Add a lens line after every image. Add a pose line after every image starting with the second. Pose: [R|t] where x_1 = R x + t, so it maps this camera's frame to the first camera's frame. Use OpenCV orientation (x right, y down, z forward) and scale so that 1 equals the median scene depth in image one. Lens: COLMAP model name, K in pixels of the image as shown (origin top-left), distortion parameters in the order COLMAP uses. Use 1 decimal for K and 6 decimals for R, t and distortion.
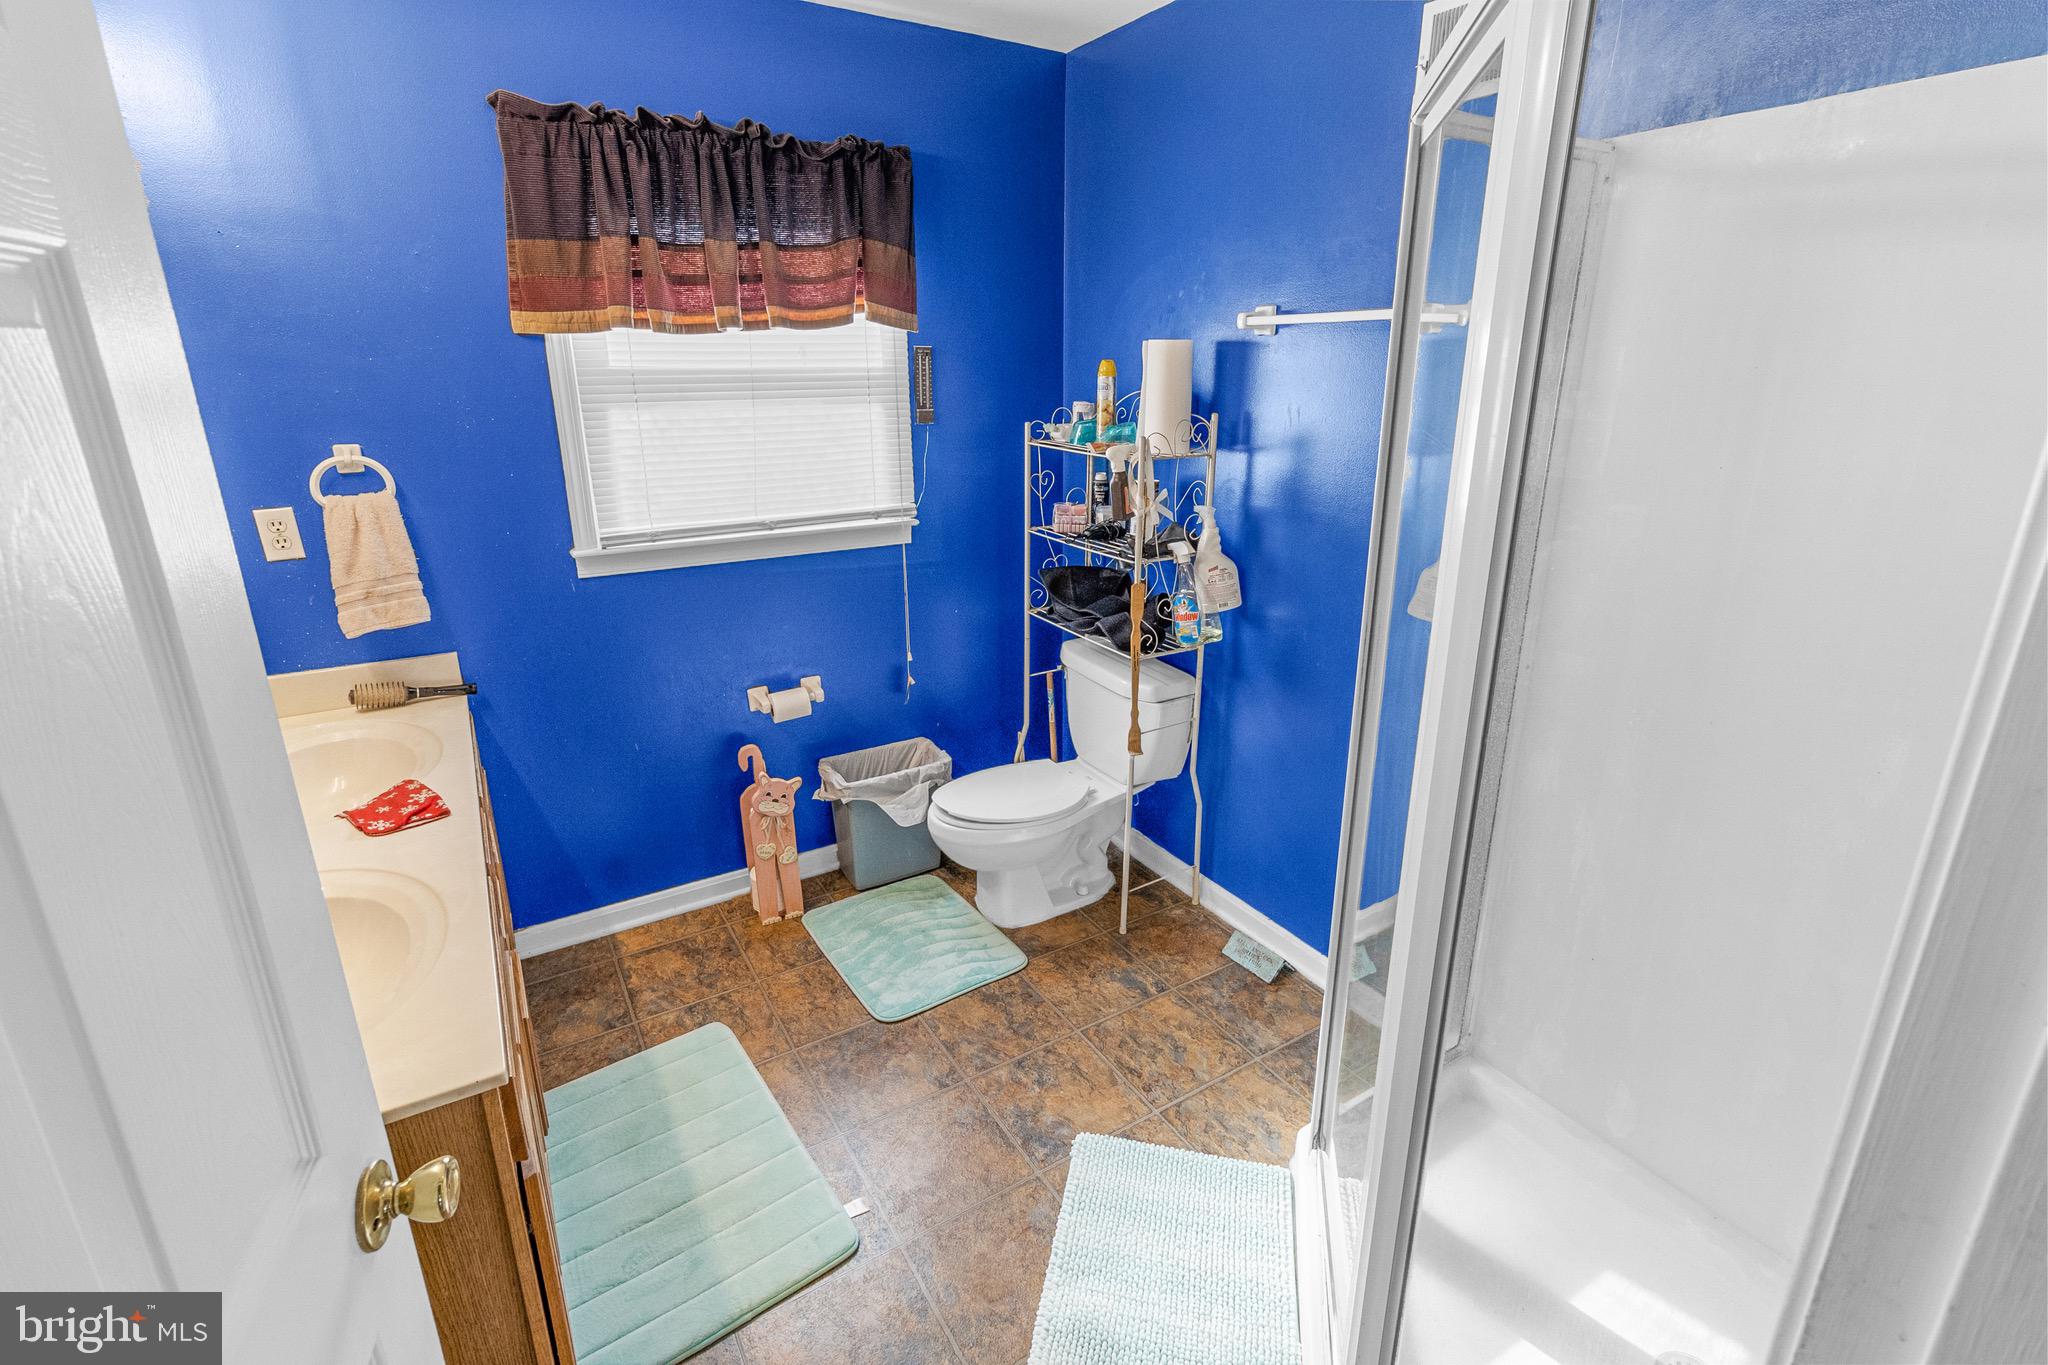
lens RADIAL K [[940.6, 0, 1036.5], [0, 940.6, 649.7], [0, 0, 1]] dist [0.002783, -0.000185]
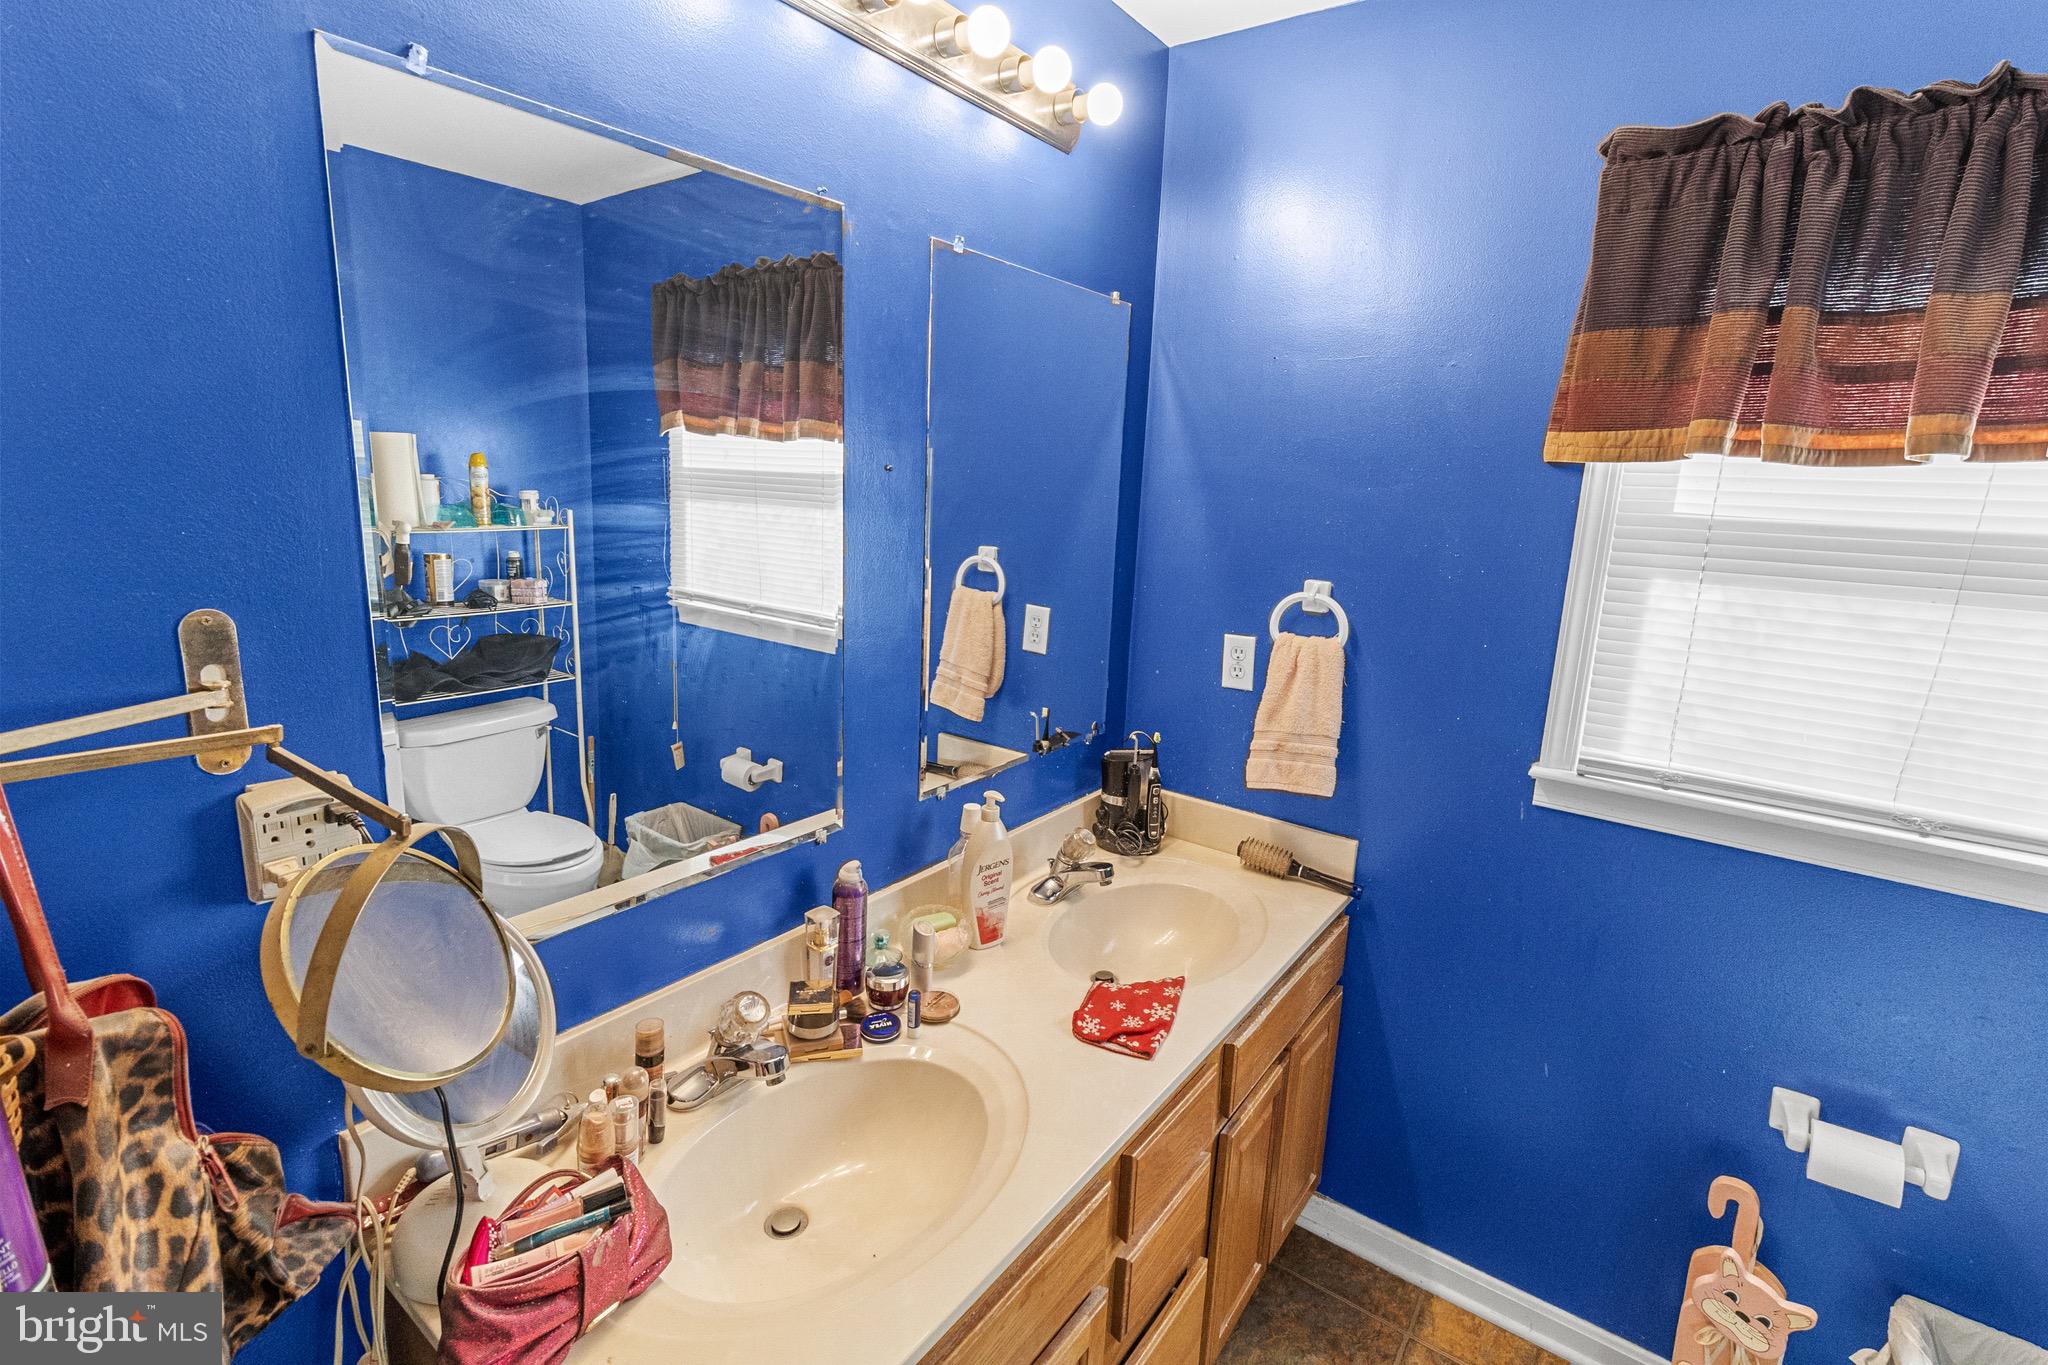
lens RADIAL K [[940.6, 0, 1036.5], [0, 940.6, 649.7], [0, 0, 1]] dist [0.002783, -0.000185]
pose [[0.379452, 0.186635, -0.906192, -0.020551], [-0.312934, 0.947607, 0.064130, -0.121599], [0.870683, 0.259244, 0.417976, 0.389634]]
